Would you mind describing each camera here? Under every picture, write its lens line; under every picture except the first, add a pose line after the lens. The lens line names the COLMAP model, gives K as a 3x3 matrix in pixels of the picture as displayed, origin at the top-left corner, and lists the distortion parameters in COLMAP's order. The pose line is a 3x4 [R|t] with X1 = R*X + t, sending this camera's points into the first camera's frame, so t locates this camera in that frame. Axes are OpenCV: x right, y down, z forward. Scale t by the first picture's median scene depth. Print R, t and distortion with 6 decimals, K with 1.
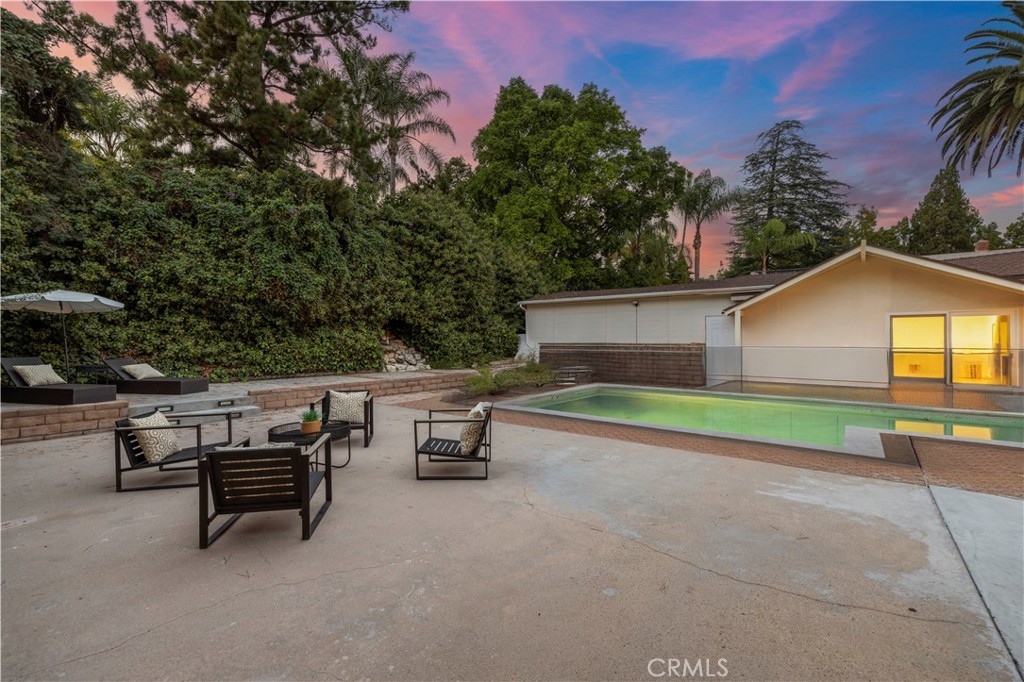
lens RADIAL K [[435.4, 0, 513.4], [0, 435.4, 348.1], [0, 0, 1]] dist [0.001235, 0.000259]
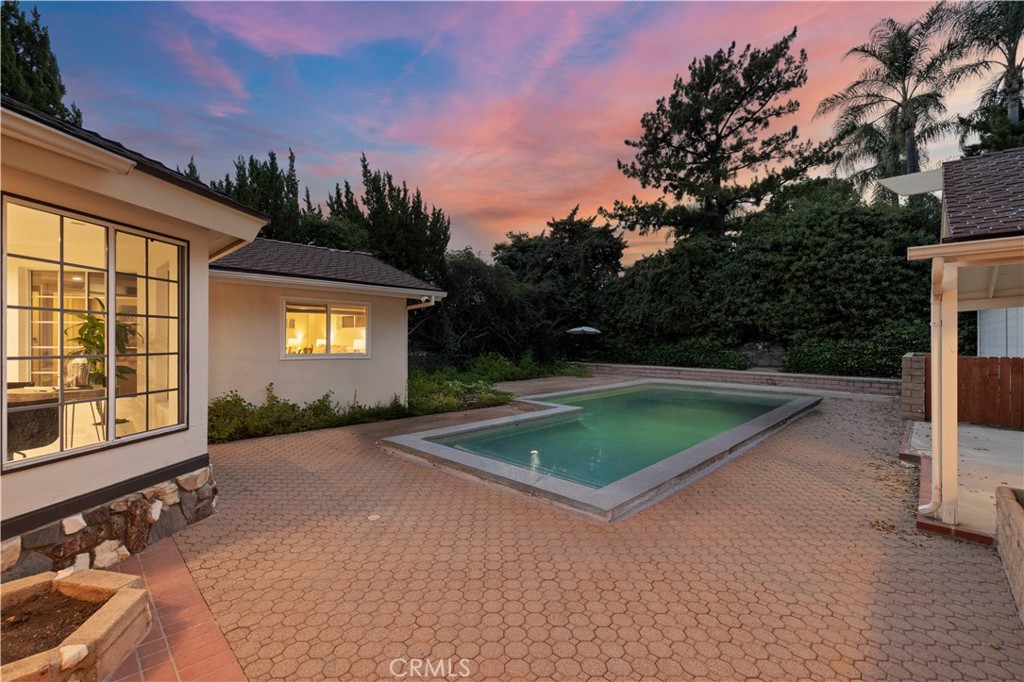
lens RADIAL K [[435.4, 0, 513.4], [0, 435.4, 348.1], [0, 0, 1]] dist [0.001235, 0.000259]
pose [[-0.061664, 0.012435, -0.998020, 0.921786], [-0.025703, 0.999571, 0.014043, -0.013715], [0.997766, 0.026518, -0.061318, 0.383491]]
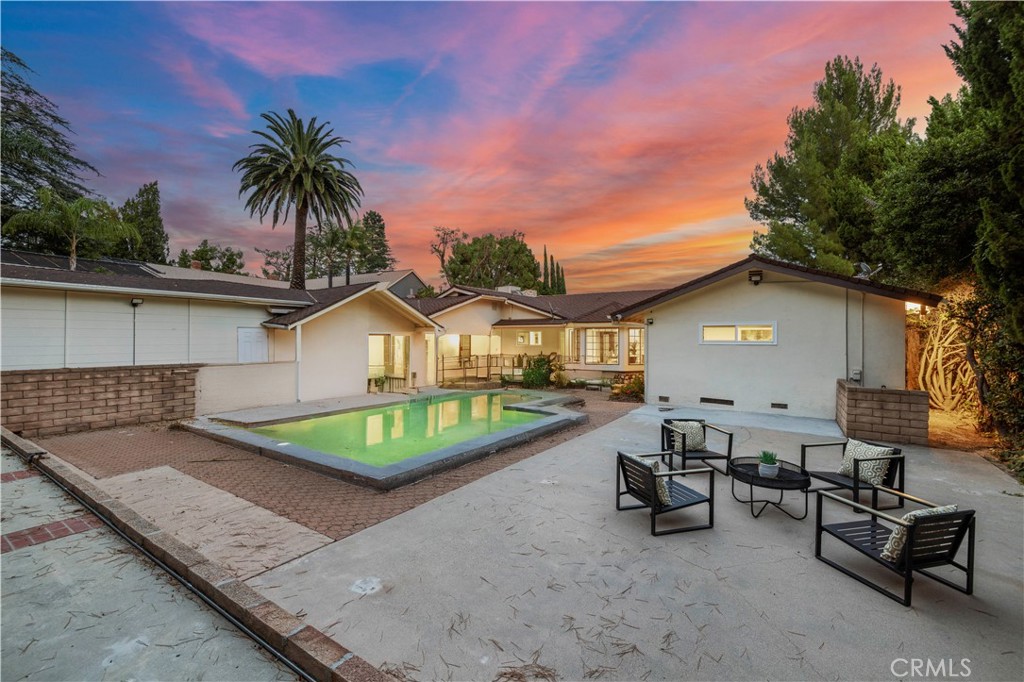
lens RADIAL K [[425.0, 0, 512.0], [0, 425.0, 341.0], [0, 0, 1]] dist [0.001076, 0.000145]
pose [[-0.115308, -0.005770, 0.993313, -0.406808], [0.015208, 0.999856, 0.007573, -0.042581], [-0.993213, 0.015979, -0.115203, 0.526877]]
